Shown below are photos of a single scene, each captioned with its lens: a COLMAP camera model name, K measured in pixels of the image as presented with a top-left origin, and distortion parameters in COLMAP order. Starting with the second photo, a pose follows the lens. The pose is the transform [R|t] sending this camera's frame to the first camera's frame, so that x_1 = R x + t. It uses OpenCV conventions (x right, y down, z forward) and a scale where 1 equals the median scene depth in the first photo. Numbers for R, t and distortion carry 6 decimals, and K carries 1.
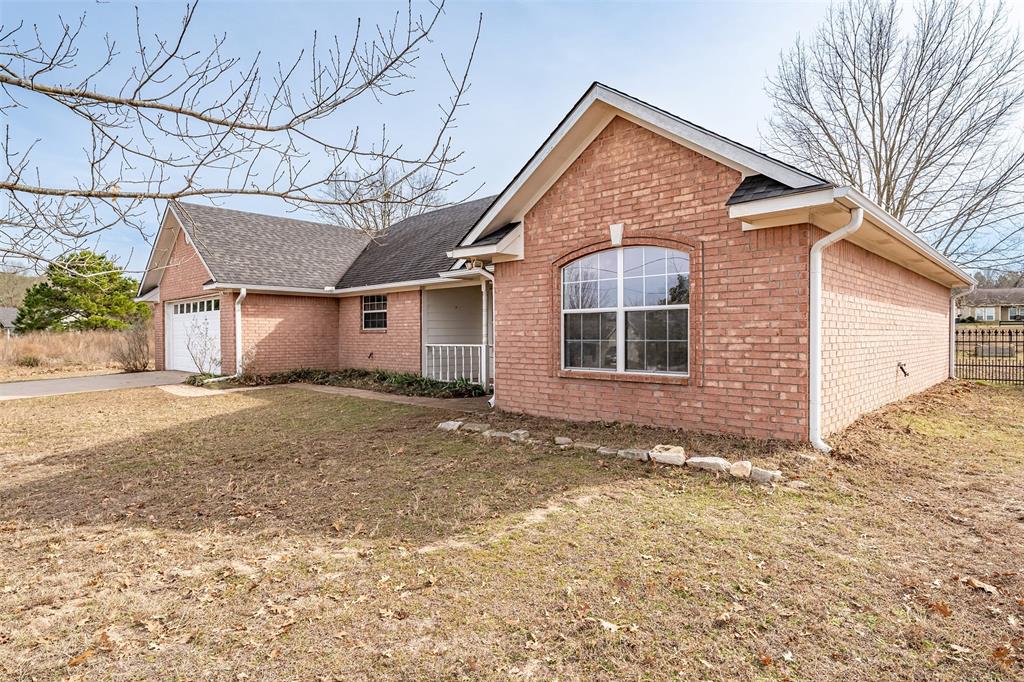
lens RADIAL K [[565.3, 0, 512.3], [0, 565.3, 341.3], [0, 0, 1]] dist [0.002858, 0.000217]
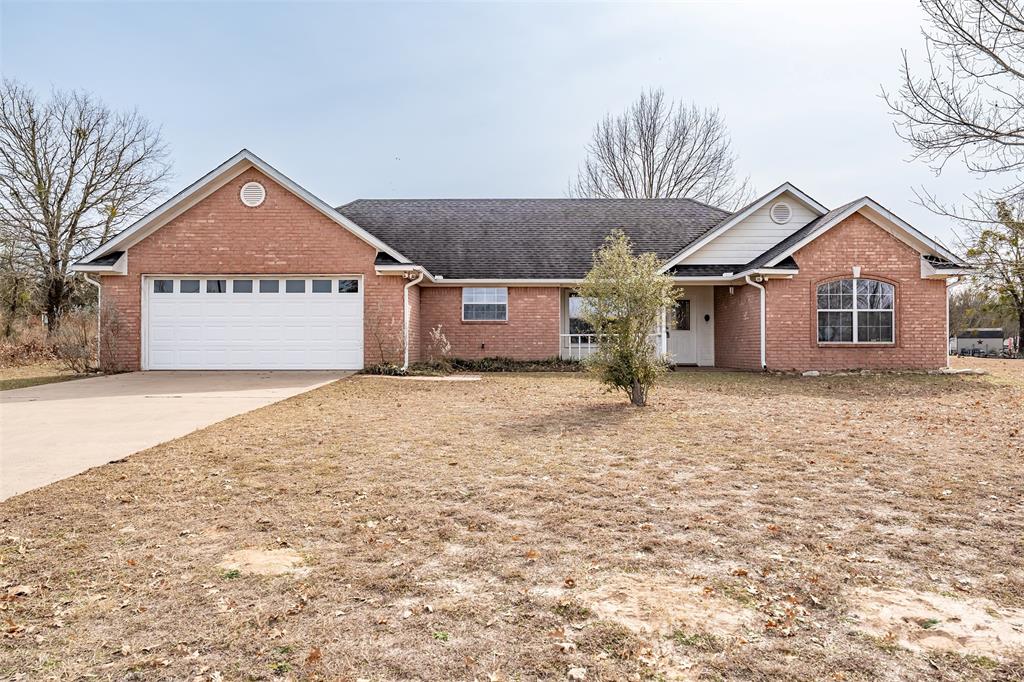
lens RADIAL K [[704.7, 0, 512.5], [0, 704.7, 336.2], [0, 0, 1]] dist [-0.007313, 0.001009]
pose [[0.716529, 0.015442, 0.697386, -2.205519], [0.005345, 0.999604, -0.027626, 0.087128], [-0.697537, 0.023522, 0.716163, 0.090998]]
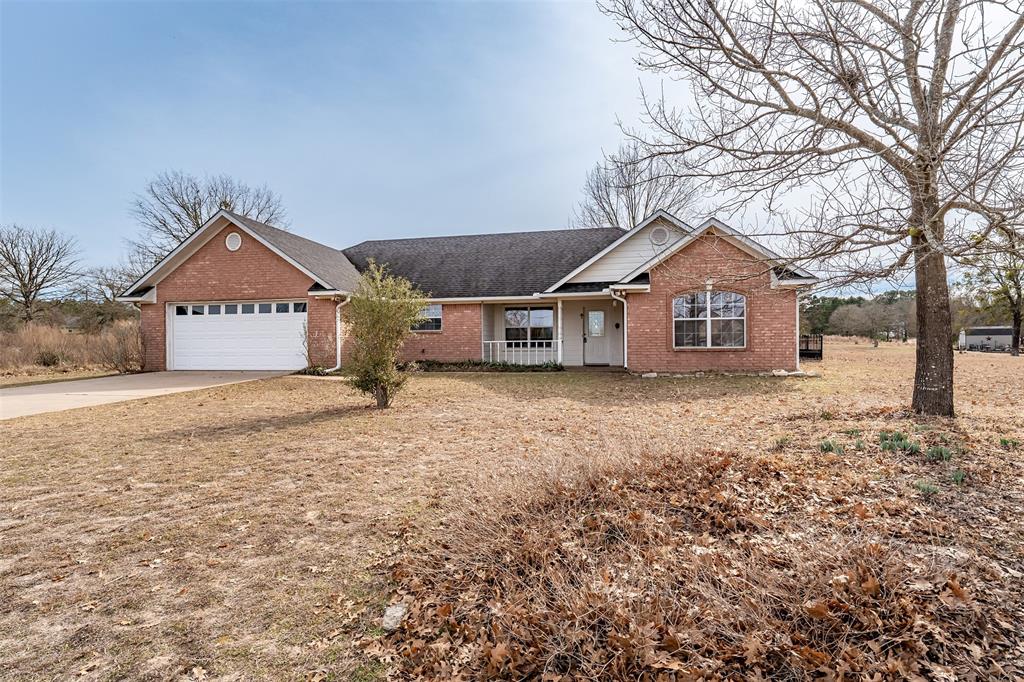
lens RADIAL K [[516.9, 0, 511.6], [0, 516.9, 346.2], [0, 0, 1]] dist [-0.004333, -0.000589]
pose [[0.841703, -0.002804, 0.539934, -1.454821], [0.010471, 0.999883, -0.011131, 0.060884], [-0.539840, 0.015022, 0.841634, -0.257187]]
